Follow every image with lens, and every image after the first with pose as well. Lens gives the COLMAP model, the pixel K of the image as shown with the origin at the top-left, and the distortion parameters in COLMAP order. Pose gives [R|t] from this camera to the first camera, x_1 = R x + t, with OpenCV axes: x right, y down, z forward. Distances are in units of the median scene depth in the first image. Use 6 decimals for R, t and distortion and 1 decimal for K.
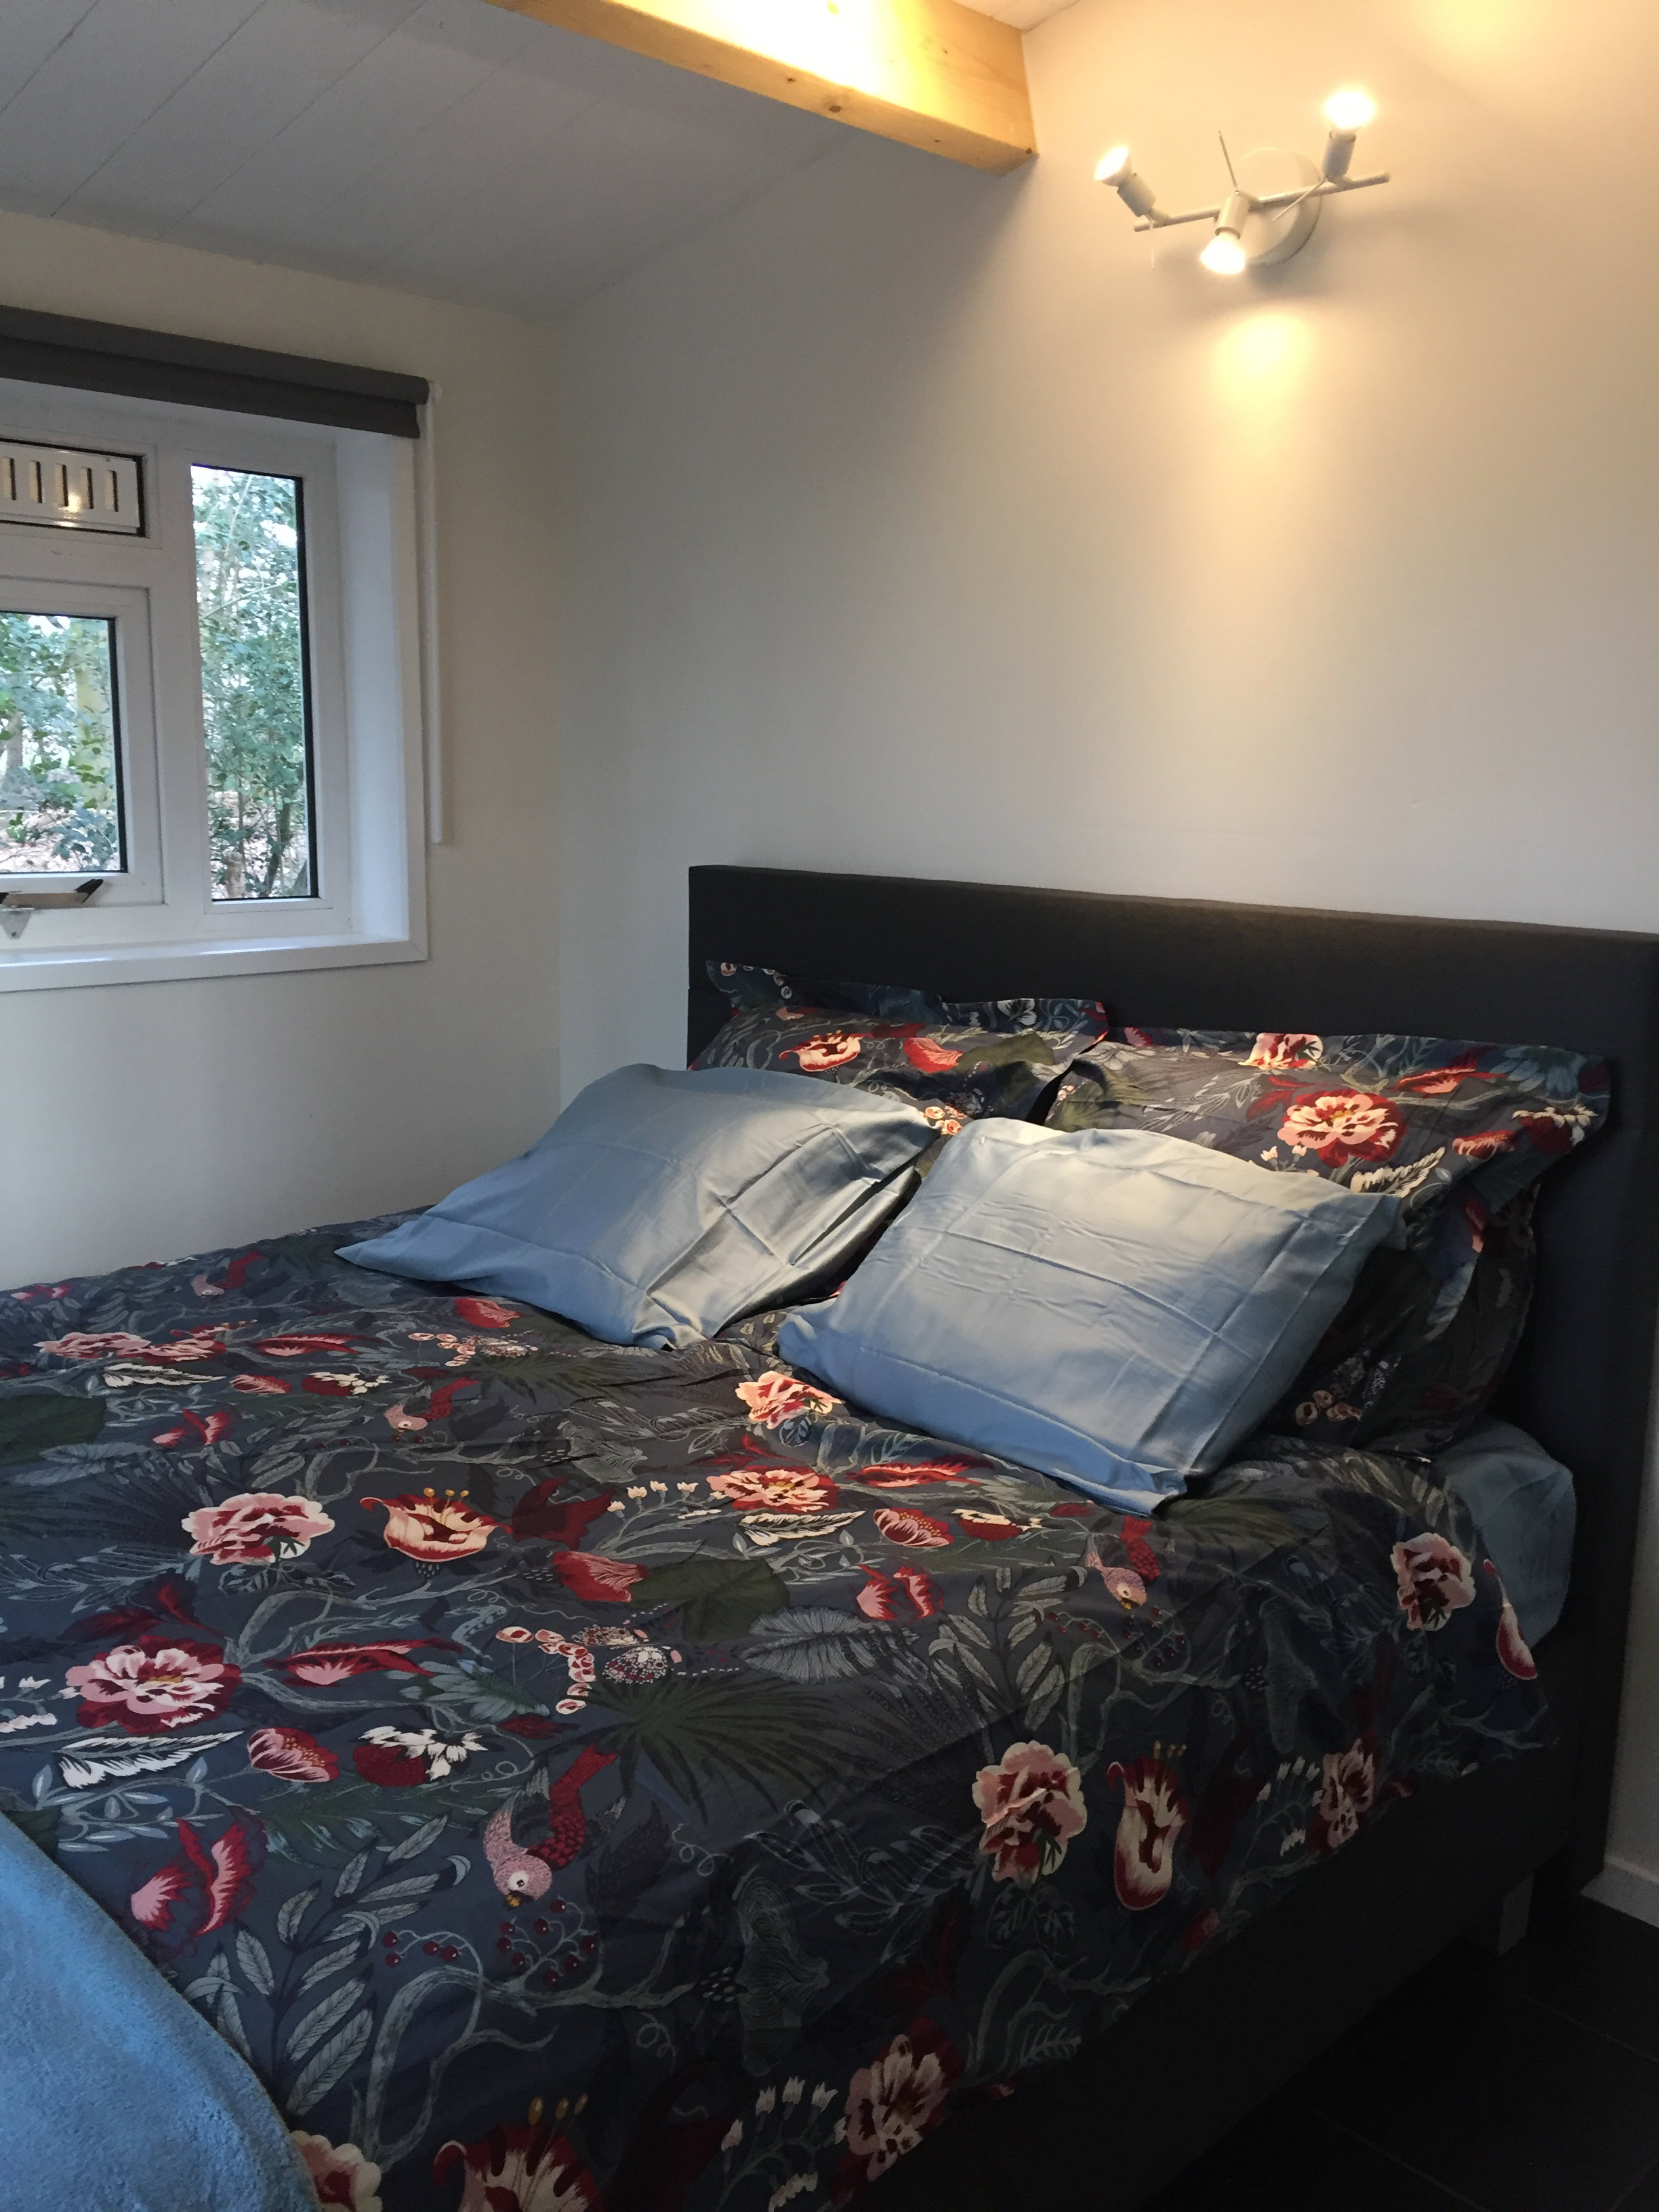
lens RADIAL K [[1898.6, 0, 828.9], [0, 1898.6, 1105.4], [0, 0, 1]] dist [0.092269, -0.130950]
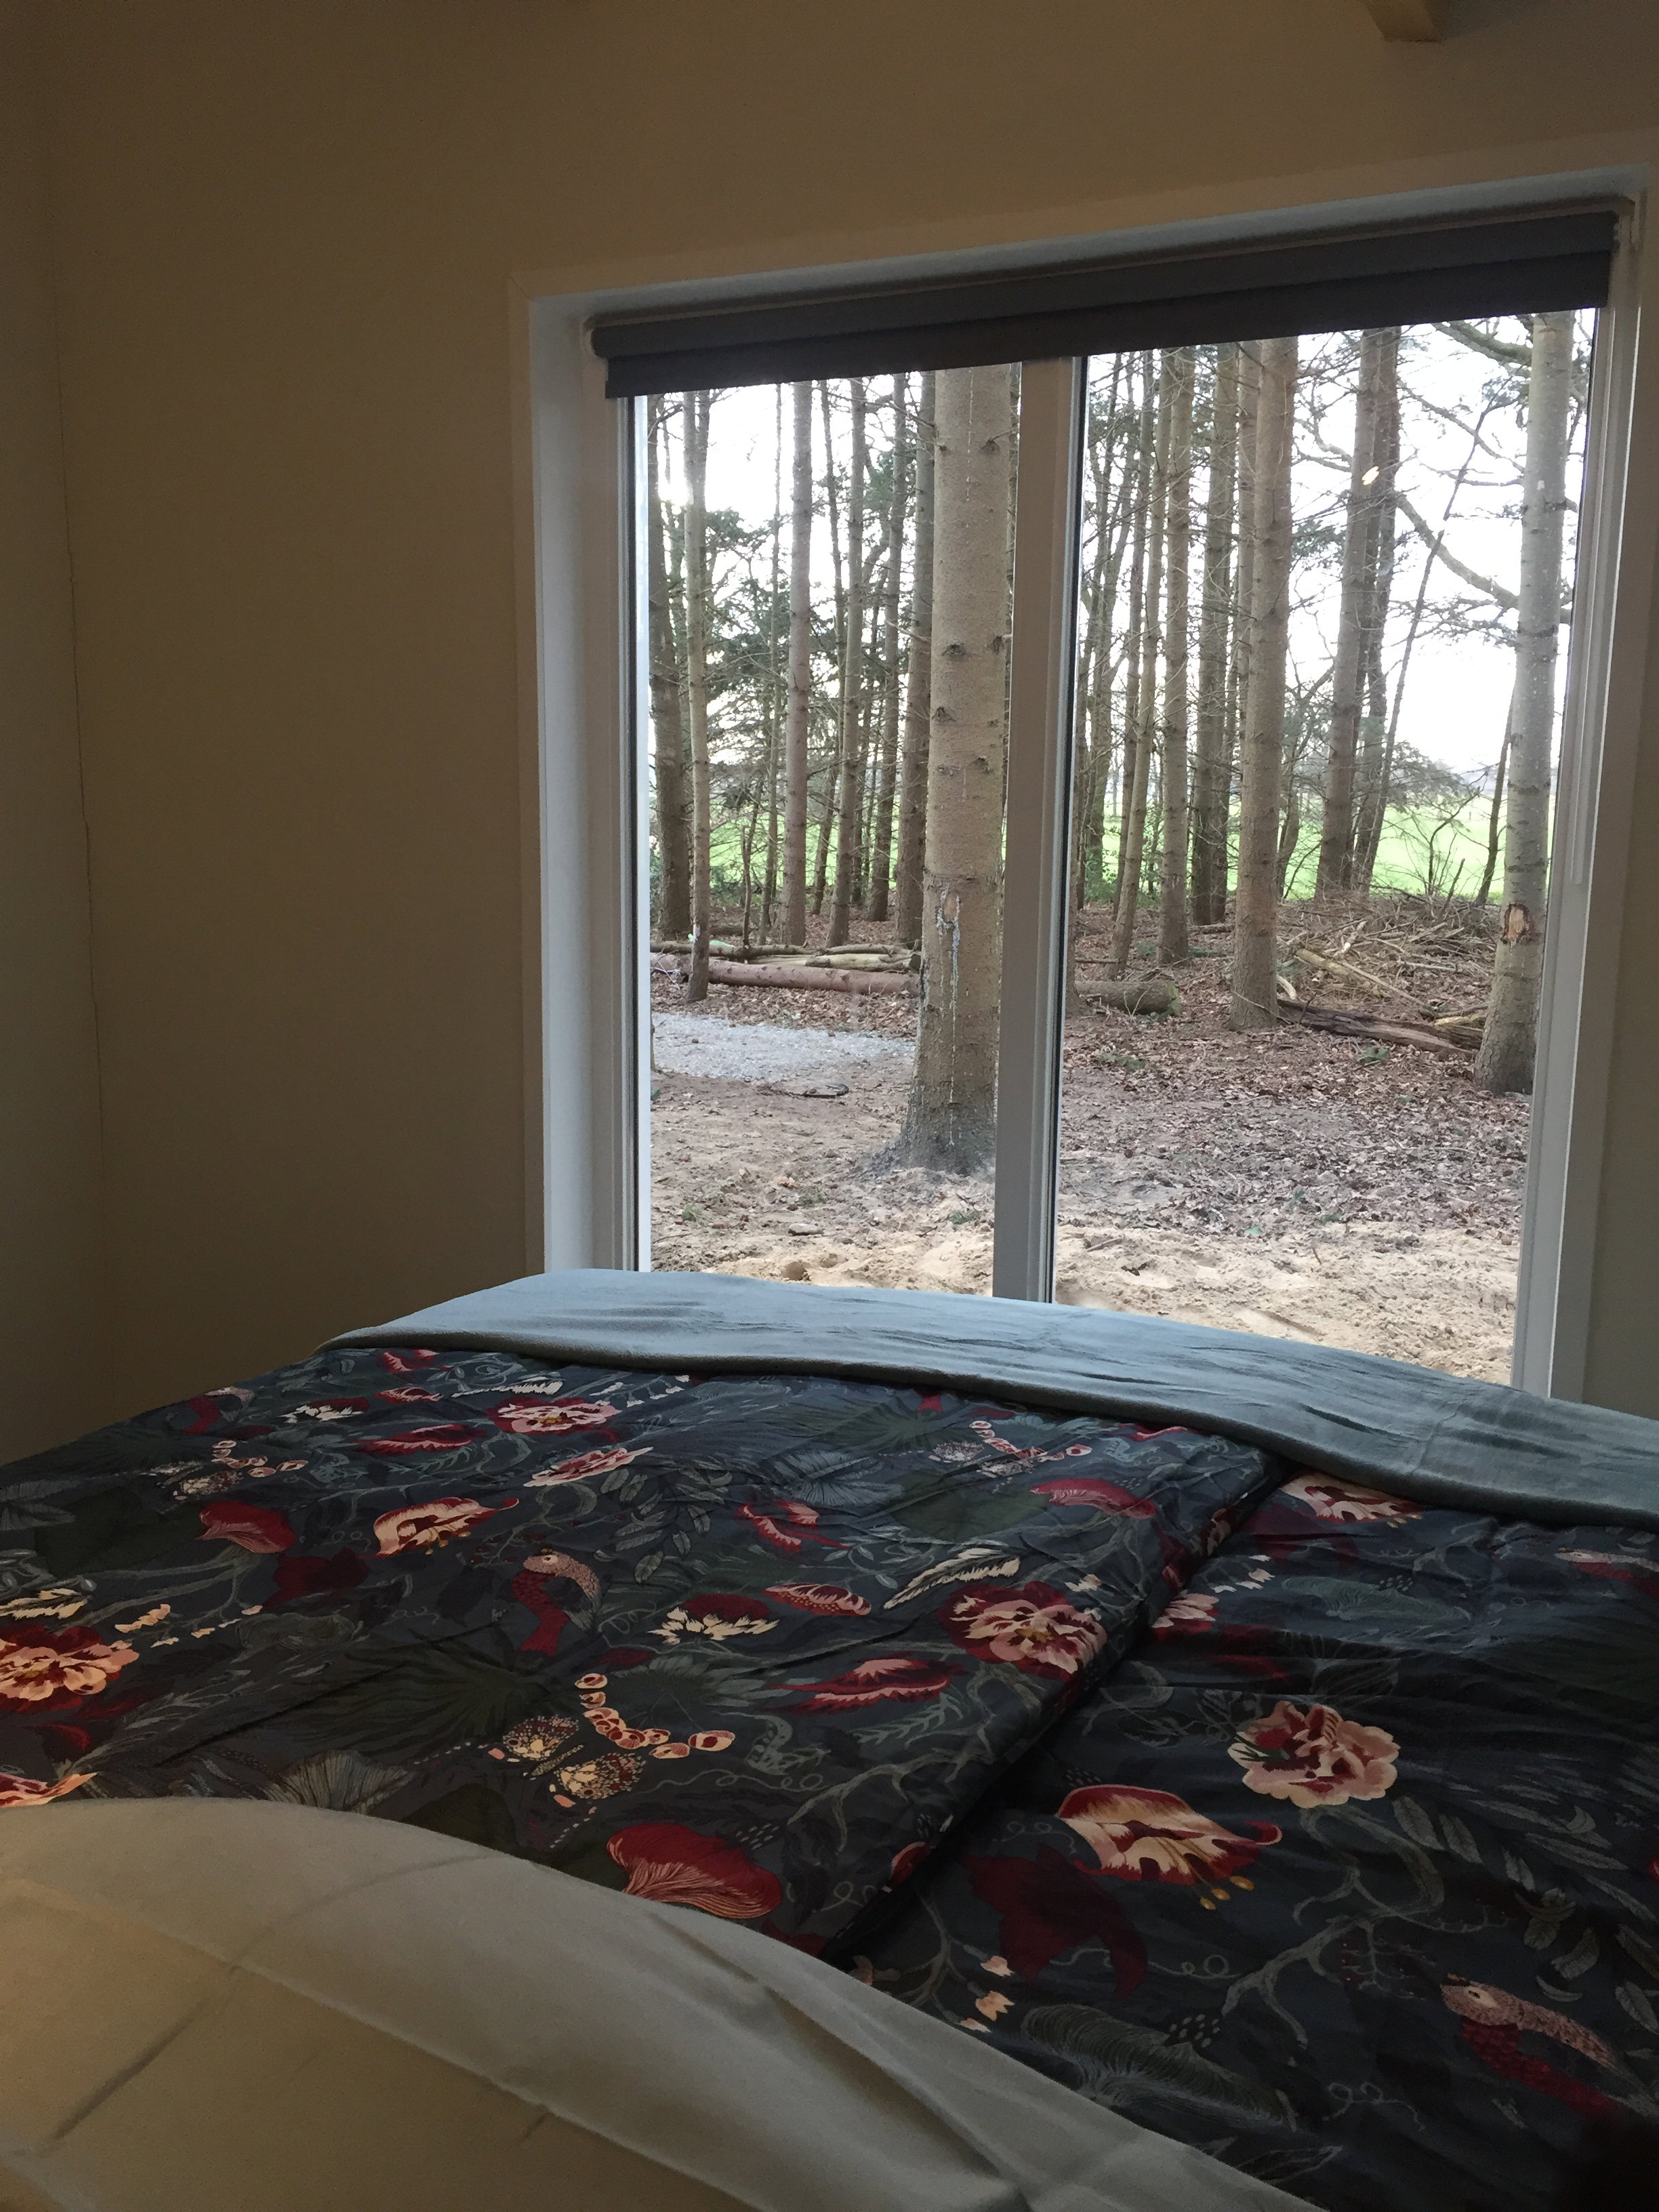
lens RADIAL K [[1898.6, 0, 828.0], [0, 1898.6, 1104.2], [0, 0, 1]] dist [0.092269, -0.130950]
pose [[-0.940647, 0.029243, -0.338124, -0.064184], [-0.093339, 0.935572, 0.340578, -0.270497], [0.326299, 0.351923, -0.877314, 1.558746]]
